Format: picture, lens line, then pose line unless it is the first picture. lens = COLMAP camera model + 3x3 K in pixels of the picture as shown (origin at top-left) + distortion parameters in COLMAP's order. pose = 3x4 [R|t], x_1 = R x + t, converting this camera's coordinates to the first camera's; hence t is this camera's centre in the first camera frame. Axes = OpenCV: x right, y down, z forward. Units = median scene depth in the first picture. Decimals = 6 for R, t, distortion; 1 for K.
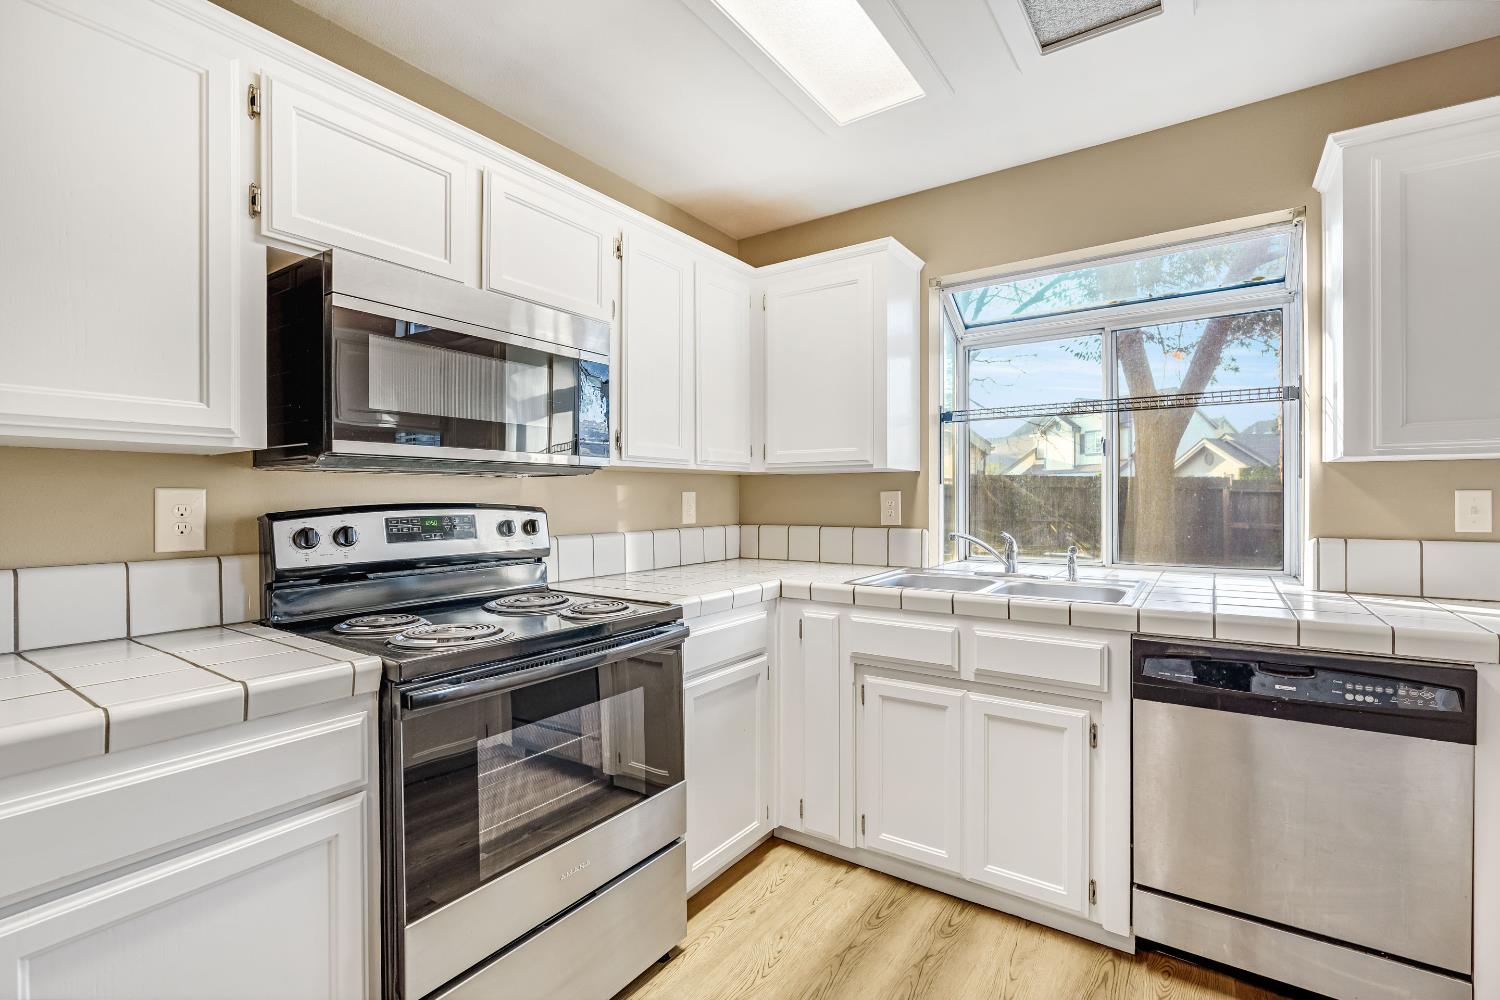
lens RADIAL K [[677.7, 0, 751.2], [0, 677.7, 504.5], [0, 0, 1]] dist [-0.003851, 0.001535]
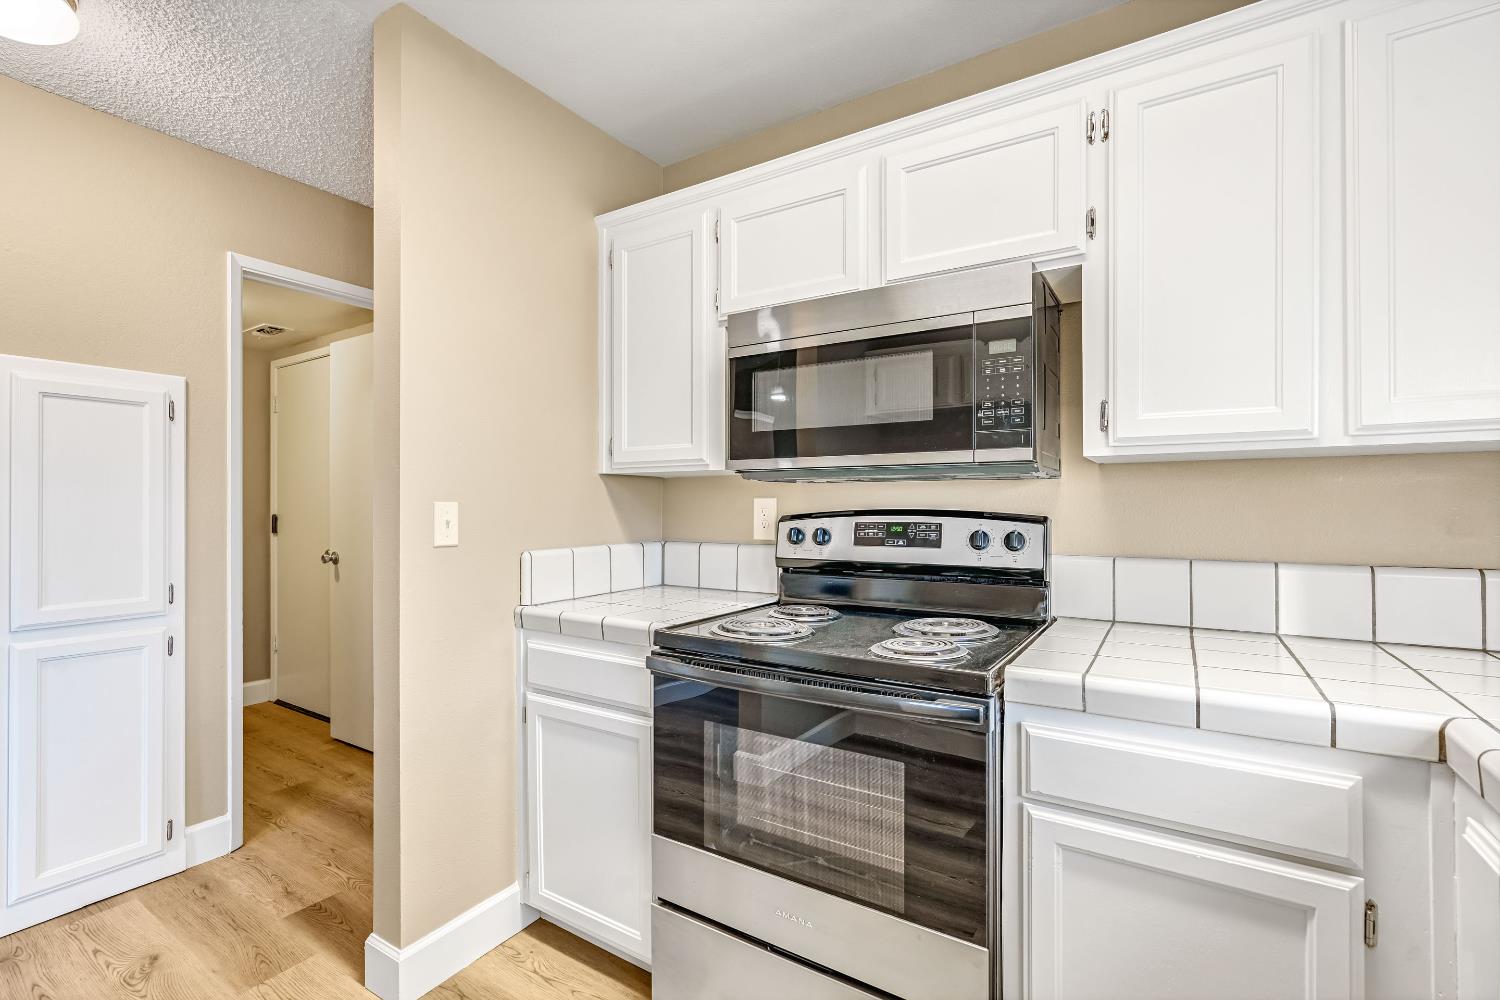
lens RADIAL K [[677.7, 0, 744.1], [0, 677.7, 503.7], [0, 0, 1]] dist [-0.003851, 0.001535]
pose [[0.026417, 0.002841, -0.999647, 0.547604], [-0.008104, 0.999964, 0.002628, -0.011705], [0.999618, 0.008032, 0.026439, 0.778596]]
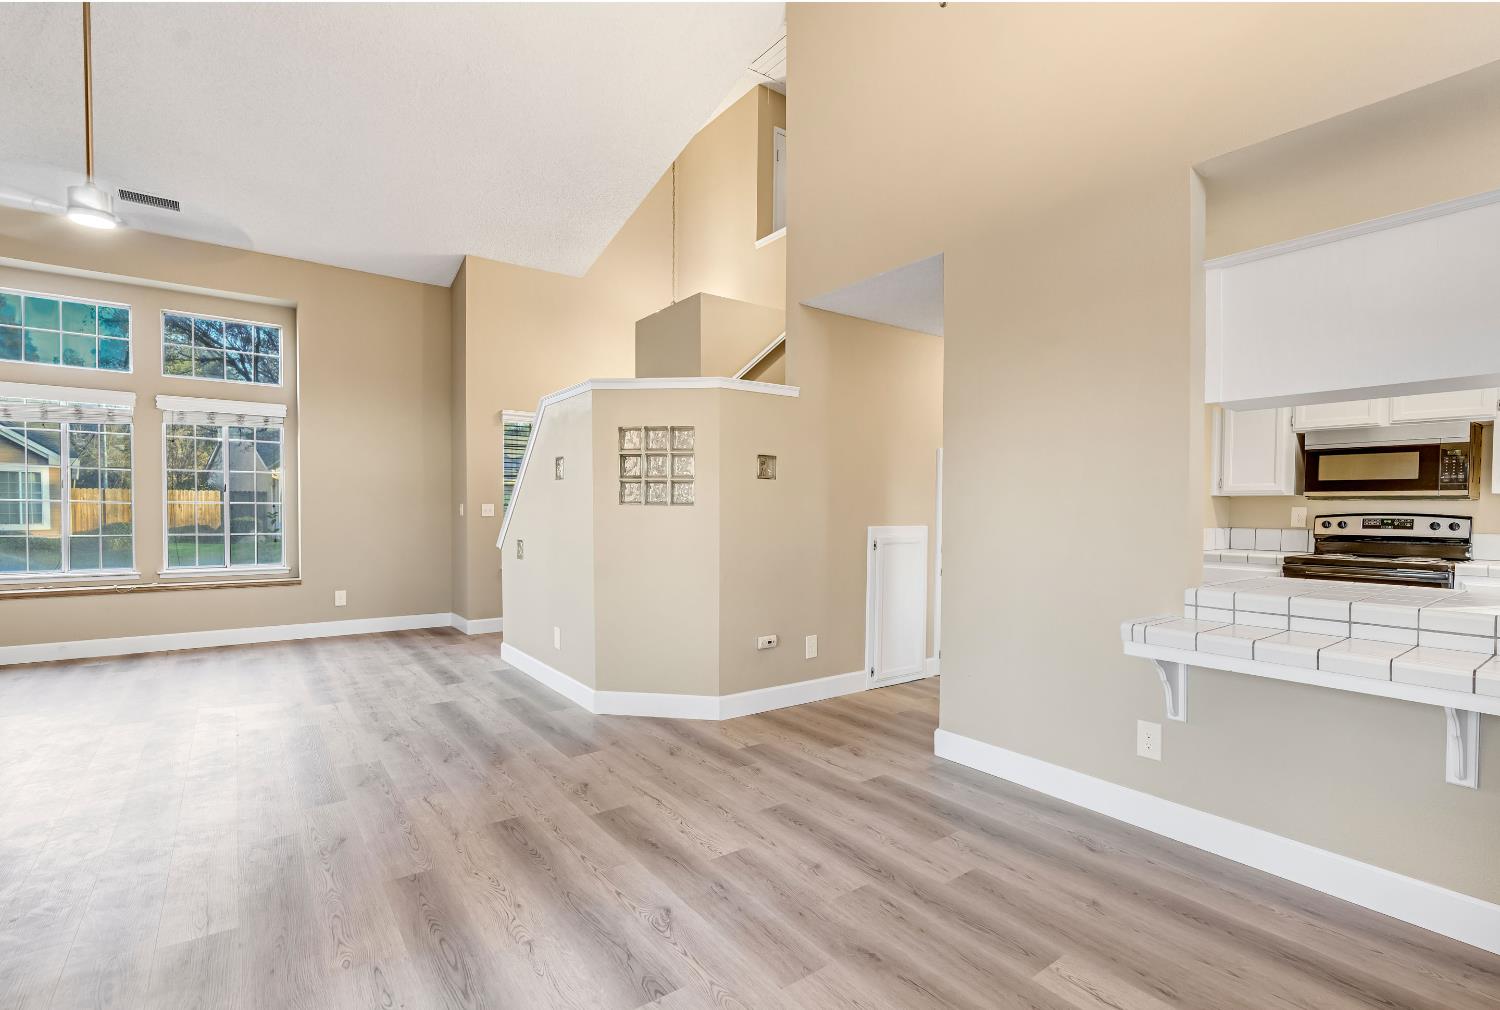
lens RADIAL K [[677.7, 0, 773.6], [0, 677.7, 530.0], [0, 0, 1]] dist [-0.003851, 0.001535]
pose [[-0.315196, 0.026128, -0.948667, 2.535326], [-0.020014, 0.999216, 0.034170, 0.019960], [0.948816, 0.029757, -0.314426, -0.297021]]
